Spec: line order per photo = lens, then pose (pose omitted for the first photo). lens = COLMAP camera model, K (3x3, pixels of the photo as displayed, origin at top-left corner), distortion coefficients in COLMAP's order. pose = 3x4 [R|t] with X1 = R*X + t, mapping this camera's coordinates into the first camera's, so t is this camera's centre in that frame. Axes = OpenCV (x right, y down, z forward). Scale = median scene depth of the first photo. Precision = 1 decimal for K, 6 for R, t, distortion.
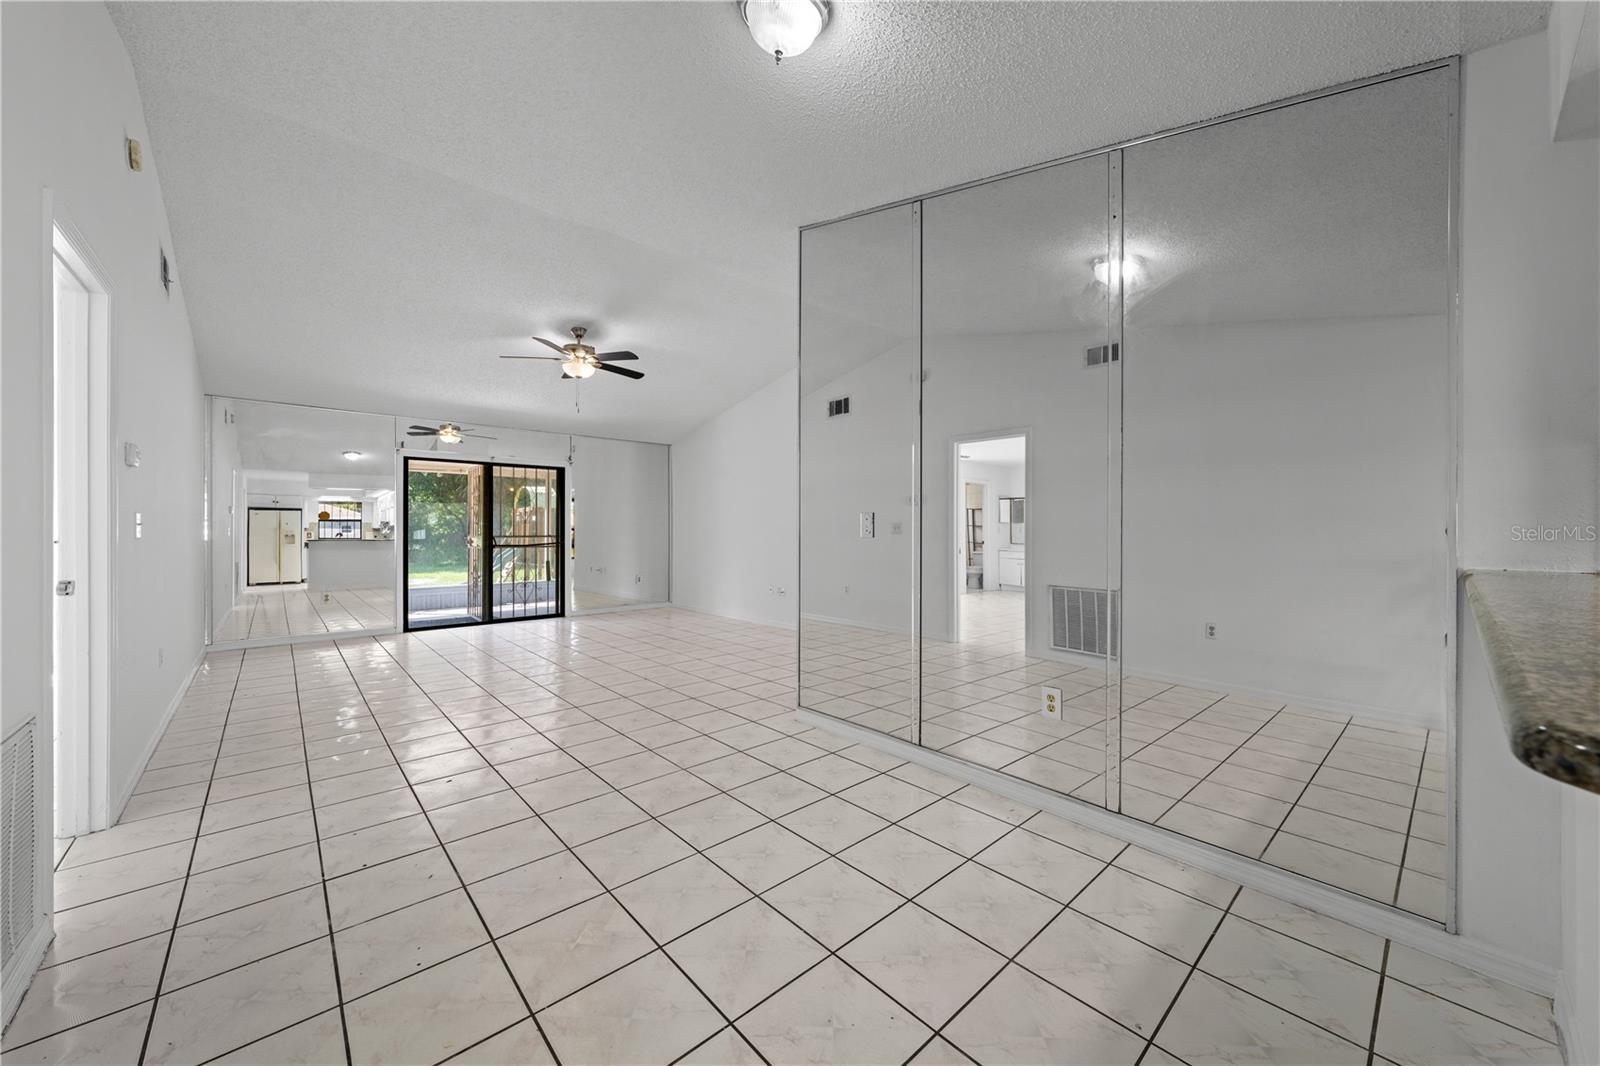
lens RADIAL K [[585.5, 0, 796.9], [0, 585.5, 529.9], [0, 0, 1]] dist [-0.002490, -0.000608]
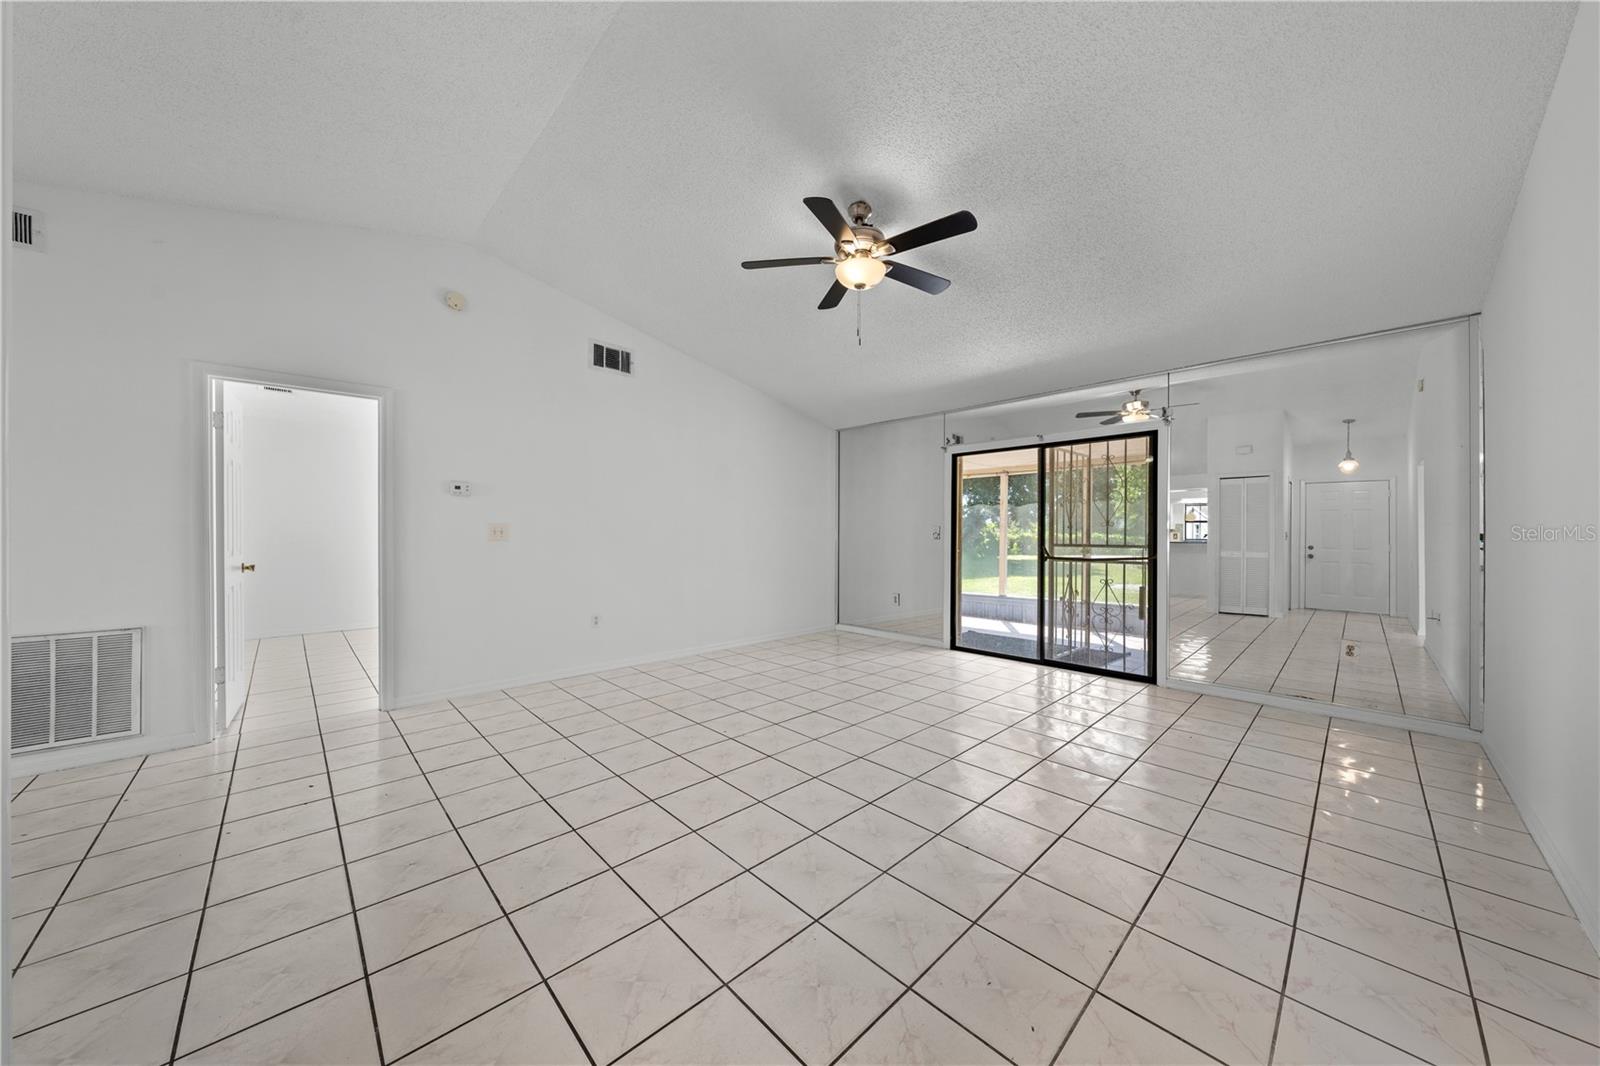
lens RADIAL K [[541.3, 0, 806.2], [0, 541.3, 537.2], [0, 0, 1]] dist [-0.005816, 0.000612]
pose [[0.040466, 0.013588, -0.999089, 0.186310], [0.000573, 0.999907, 0.013622, -0.011172], [0.999181, -0.001124, 0.040454, 0.922059]]
